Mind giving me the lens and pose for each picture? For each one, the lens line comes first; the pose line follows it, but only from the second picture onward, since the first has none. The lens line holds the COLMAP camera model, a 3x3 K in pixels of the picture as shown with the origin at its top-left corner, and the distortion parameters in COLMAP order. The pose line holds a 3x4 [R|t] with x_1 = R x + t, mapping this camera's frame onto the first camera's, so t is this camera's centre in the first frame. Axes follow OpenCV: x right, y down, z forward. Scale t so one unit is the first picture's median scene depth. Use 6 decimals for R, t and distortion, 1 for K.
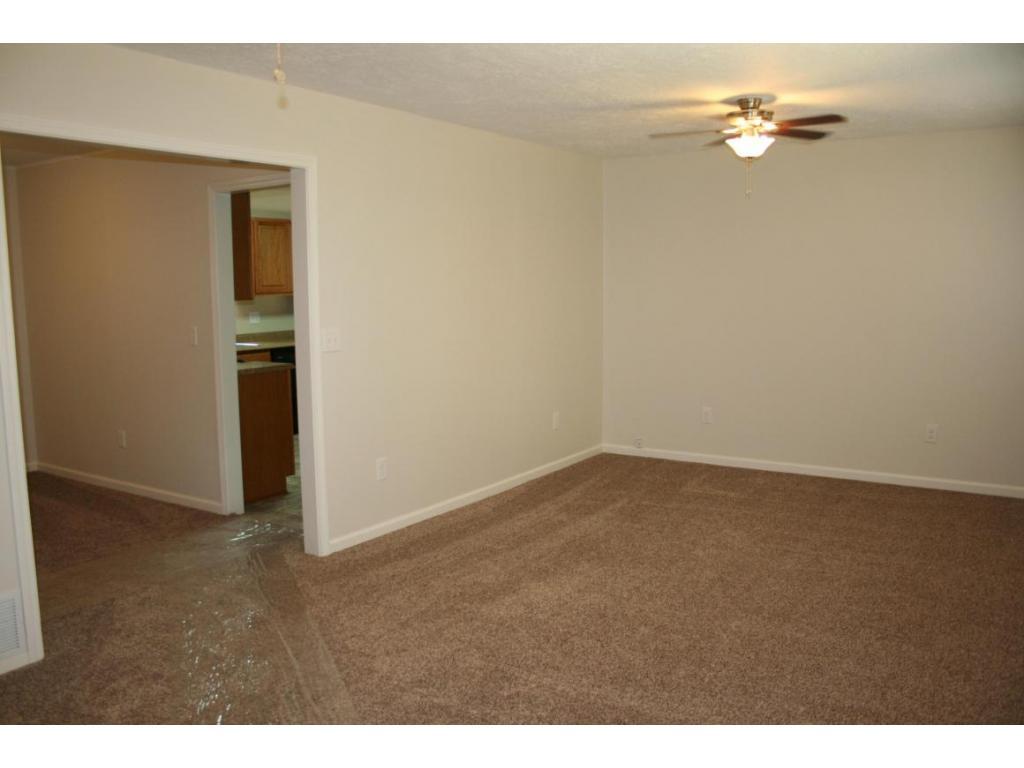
lens RADIAL K [[883.4, 0, 512.0], [0, 883.4, 384.0], [0, 0, 1]] dist [-0.151182, 0.162566]
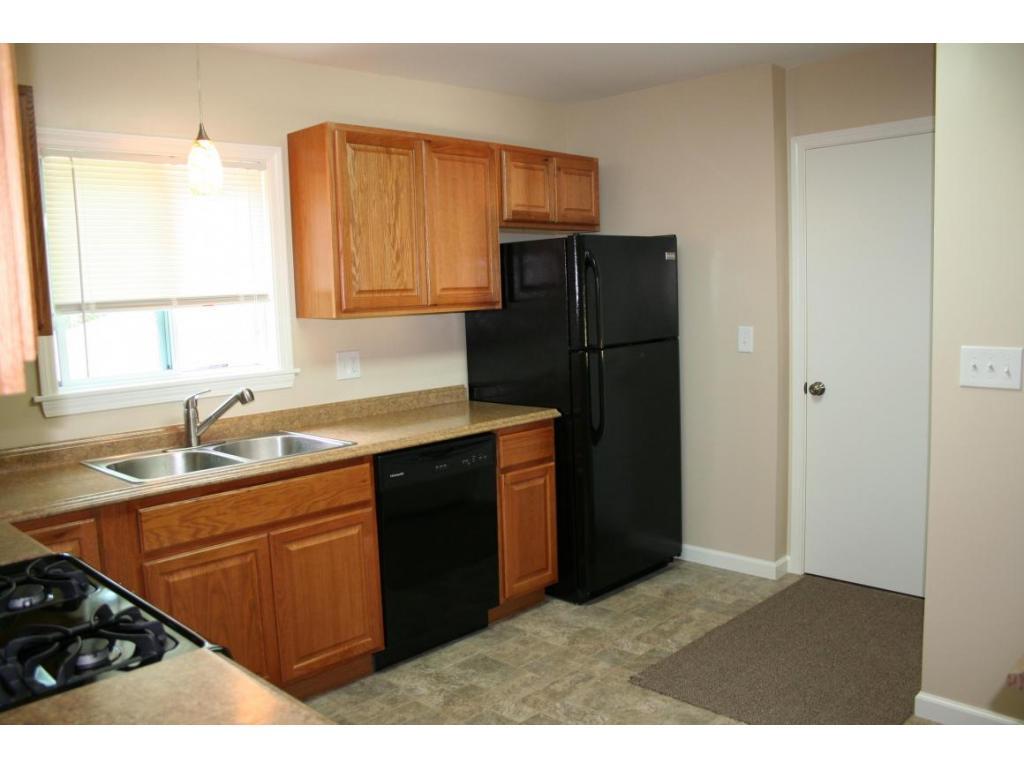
lens RADIAL K [[883.4, 0, 512.0], [0, 883.4, 384.0], [0, 0, 1]] dist [-0.151182, 0.162566]
pose [[0.984601, -0.003716, -0.174777, -0.142067], [0.001995, 0.999948, -0.010026, -0.064431], [0.174805, 0.009523, 0.984557, 0.602728]]
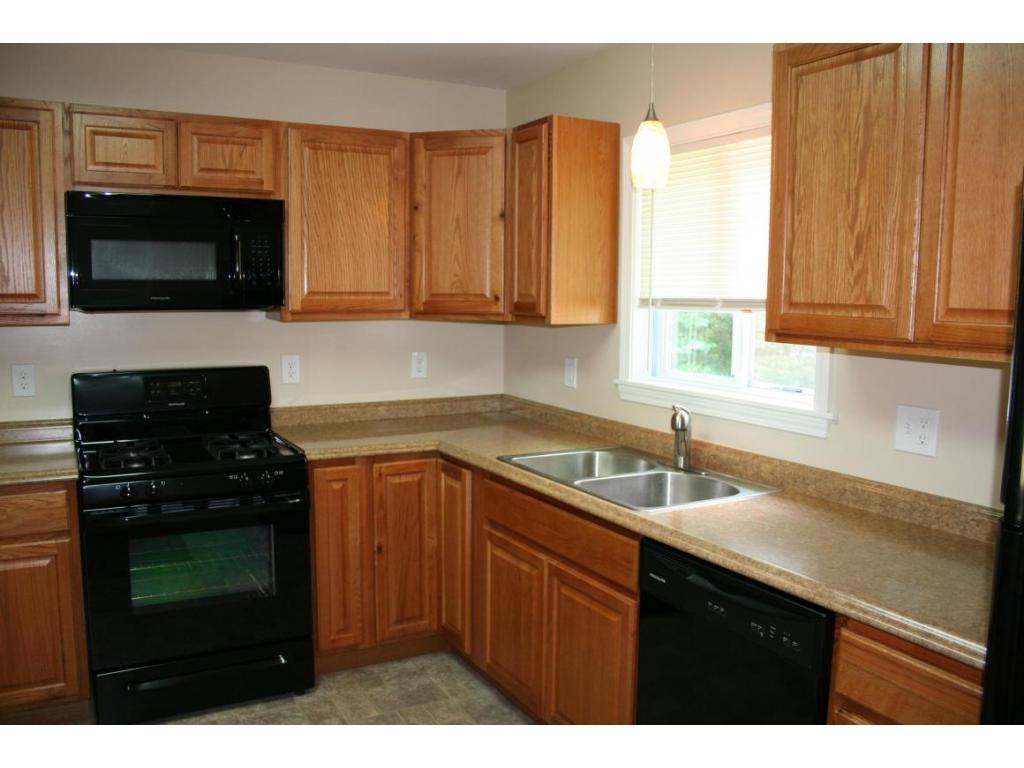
lens RADIAL K [[883.4, 0, 512.0], [0, 883.4, 384.0], [0, 0, 1]] dist [-0.151182, 0.162566]
pose [[-0.471191, 0.104388, -0.875832, -0.020574], [-0.107156, 0.978842, 0.174314, -0.124302], [0.875498, 0.175986, -0.450036, 1.038006]]
